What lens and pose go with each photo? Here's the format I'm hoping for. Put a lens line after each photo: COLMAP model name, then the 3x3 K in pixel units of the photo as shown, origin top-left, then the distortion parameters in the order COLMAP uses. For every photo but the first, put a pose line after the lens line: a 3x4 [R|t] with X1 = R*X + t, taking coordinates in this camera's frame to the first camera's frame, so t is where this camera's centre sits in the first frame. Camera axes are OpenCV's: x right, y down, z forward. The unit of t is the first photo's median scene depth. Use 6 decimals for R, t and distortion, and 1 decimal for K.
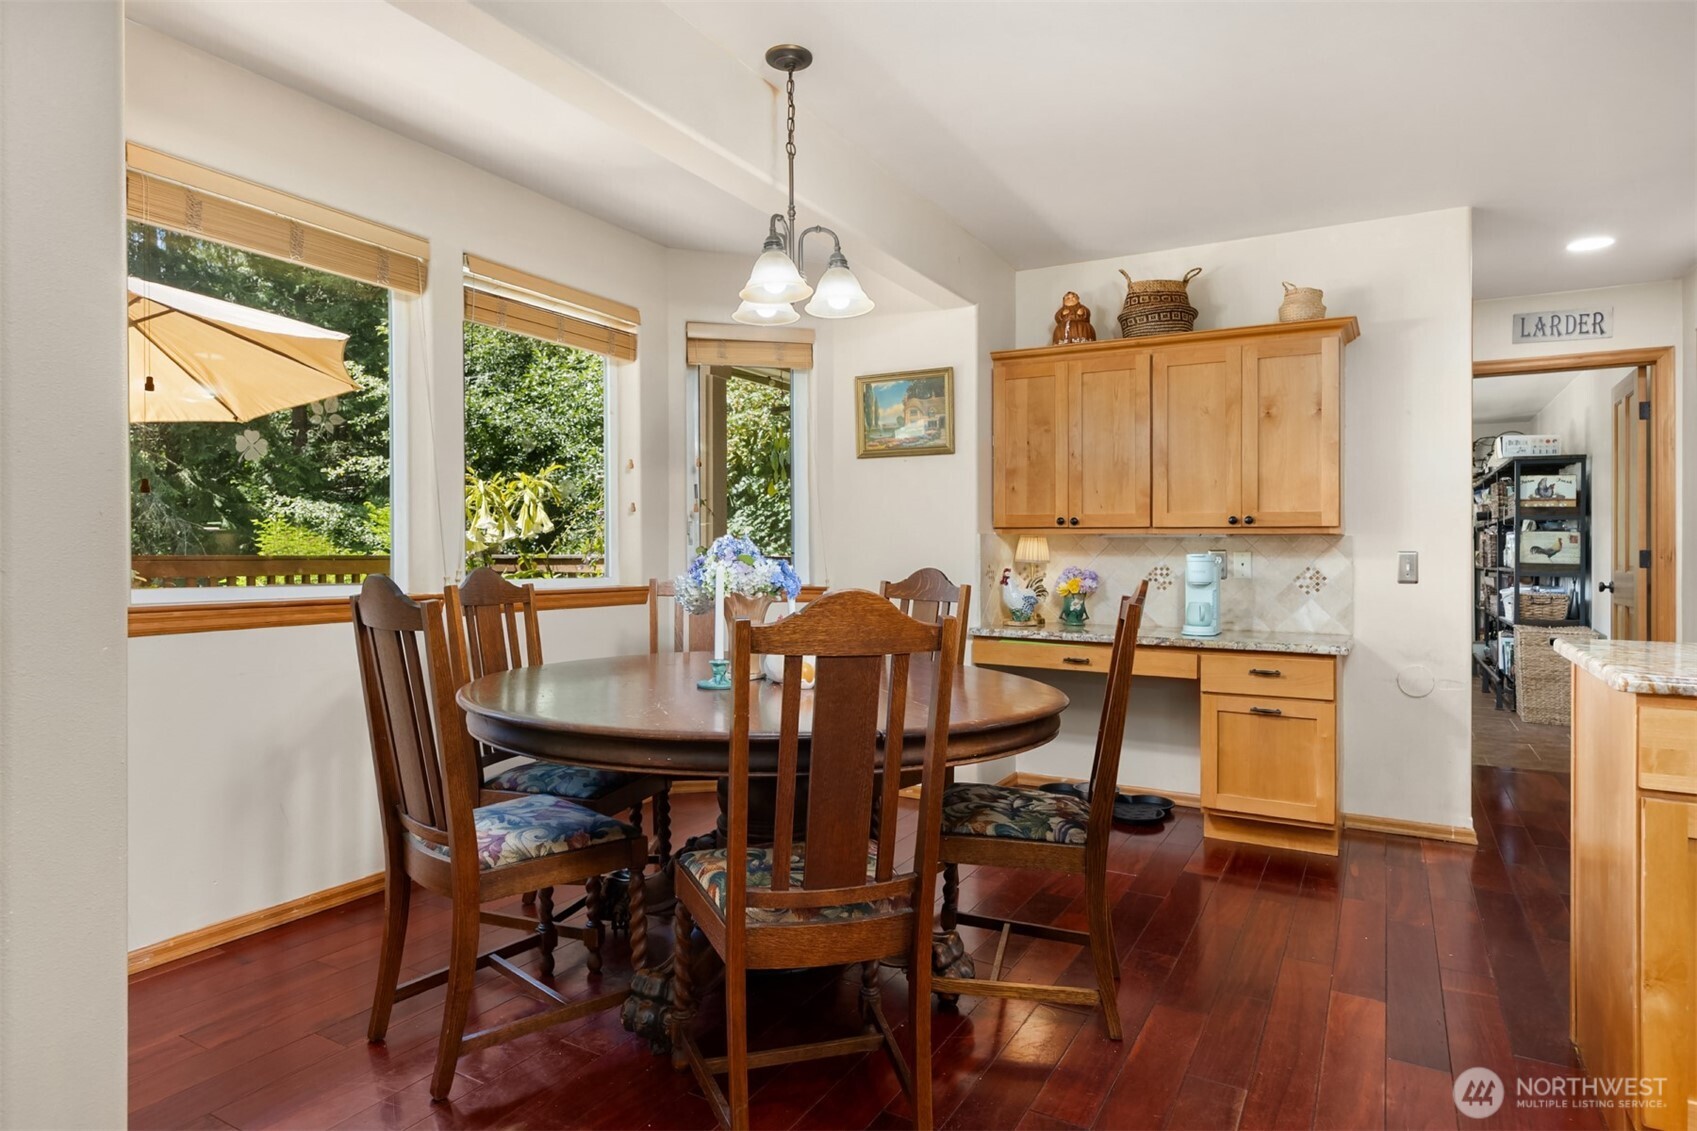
lens RADIAL K [[993.3, 0, 848.5], [0, 993.3, 565.5], [0, 0, 1]] dist [-0.003416, -0.001516]
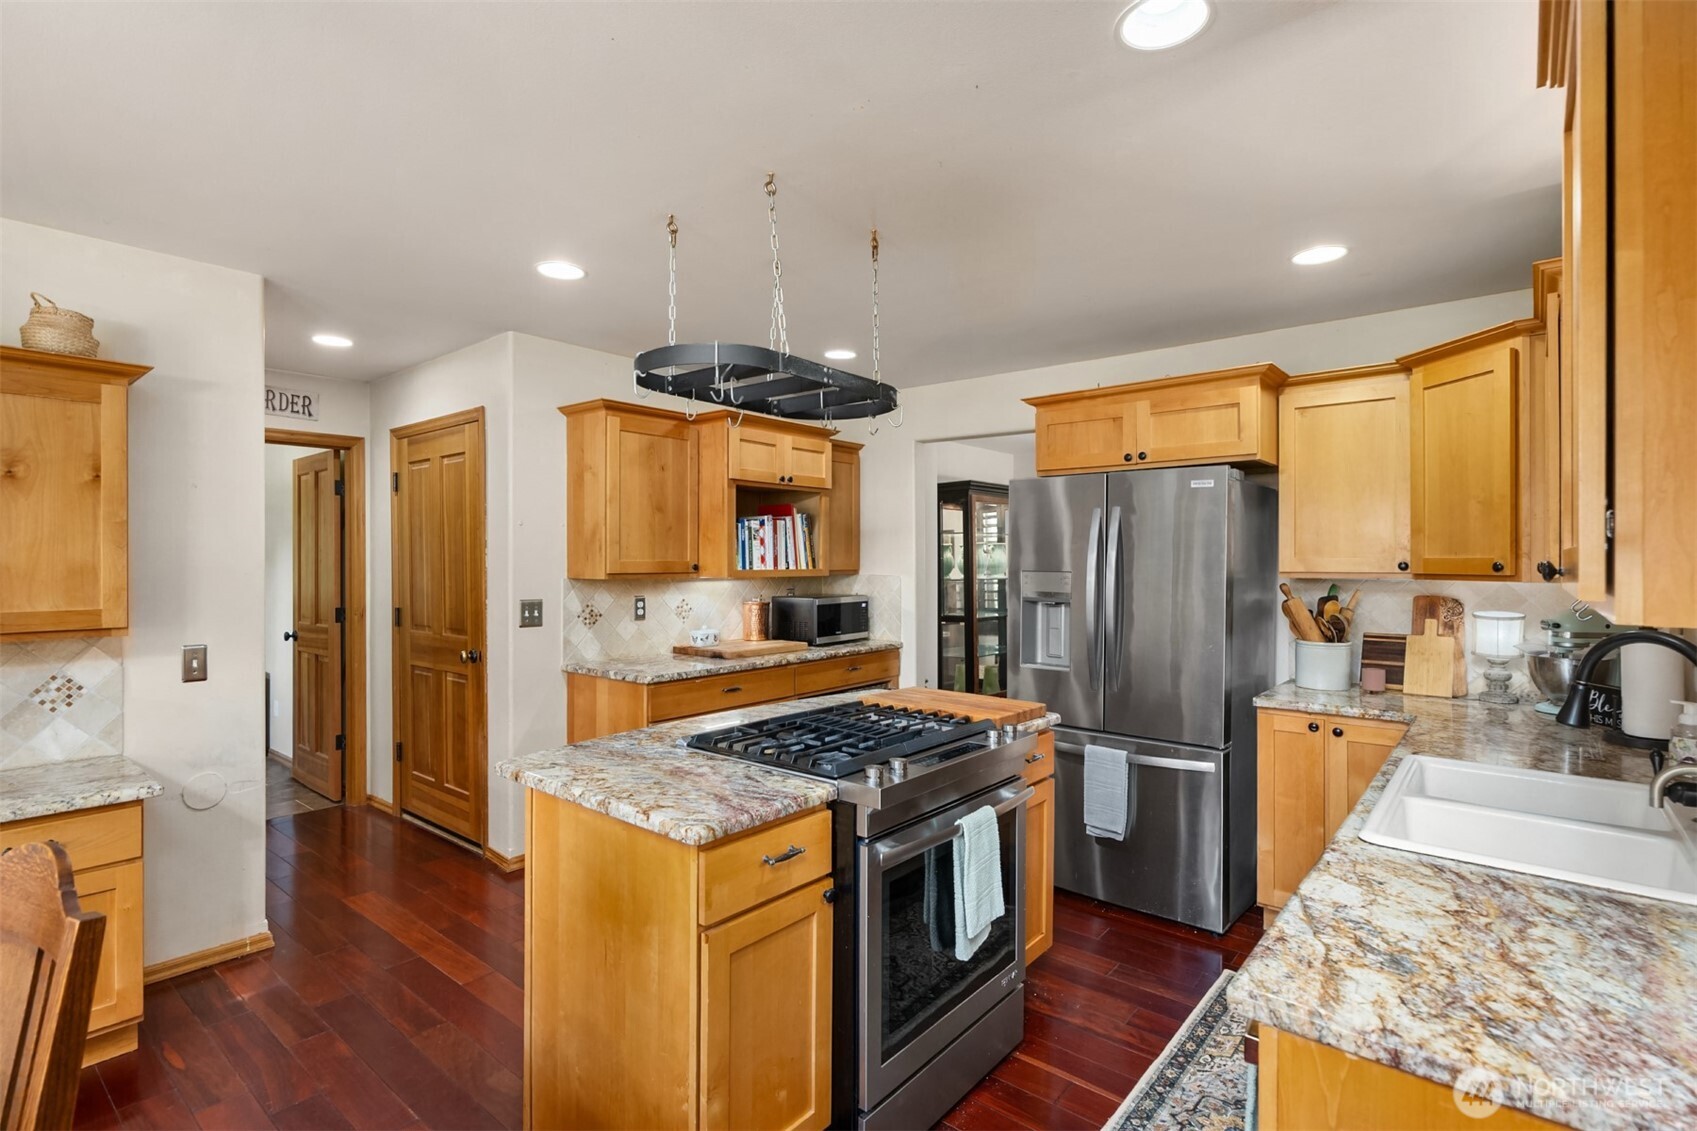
lens RADIAL K [[819.9, 0, 848.5], [0, 819.9, 565.5], [0, 0, 1]] dist [-0.000007, -0.000380]
pose [[0.195089, -0.003180, 0.980780, -0.030793], [0.007382, 0.999971, 0.001774, -0.079646], [-0.980758, 0.006894, 0.195107, 0.287645]]
